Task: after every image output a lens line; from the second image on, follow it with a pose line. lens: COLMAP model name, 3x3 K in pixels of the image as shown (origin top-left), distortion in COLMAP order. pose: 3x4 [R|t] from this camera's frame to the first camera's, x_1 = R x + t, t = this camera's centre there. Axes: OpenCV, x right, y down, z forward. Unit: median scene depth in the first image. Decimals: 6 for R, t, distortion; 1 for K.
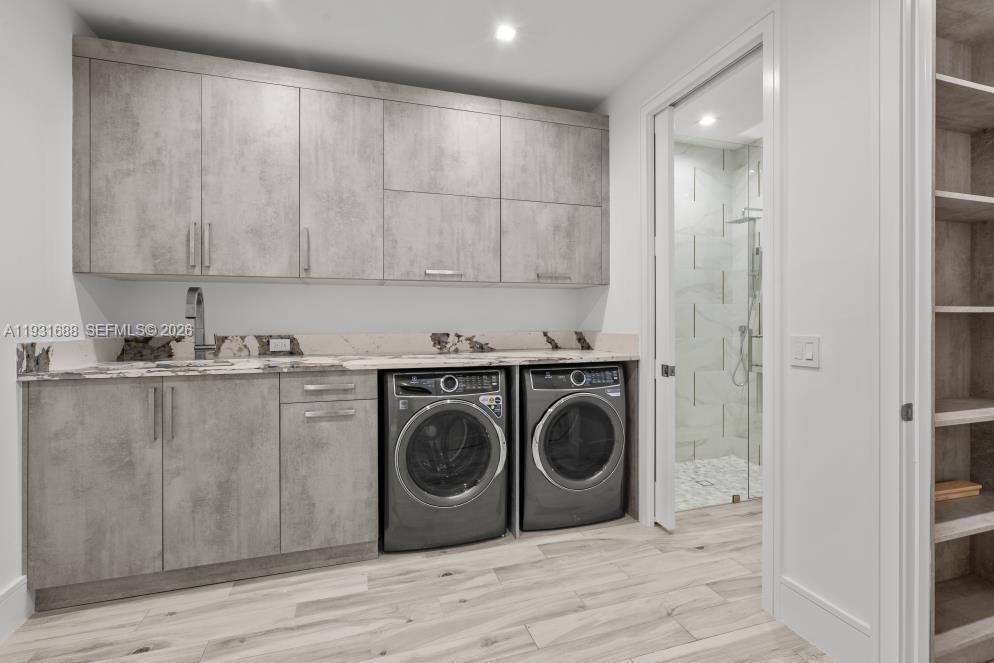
lens RADIAL K [[454.2, 0, 499.5], [0, 454.2, 332.0], [0, 0, 1]] dist [-0.004113, -0.000698]
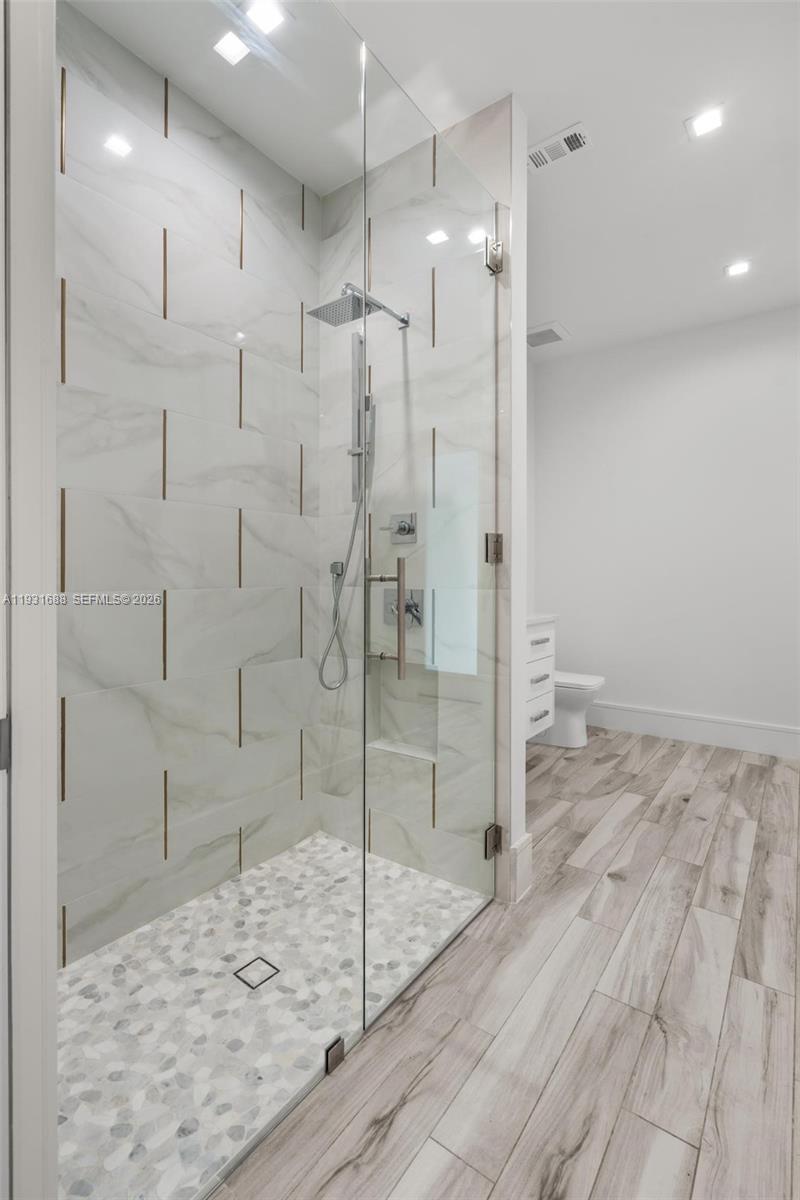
lens RADIAL K [[548.3, 0, 396.5], [0, 548.3, 588.5], [0, 0, 1]] dist [-0.004113, -0.000698]
pose [[0.810394, -0.009053, 0.585816, 0.255288], [-0.002730, 0.999811, 0.019228, 0.002700], [-0.585879, -0.017181, 0.810216, 0.511911]]
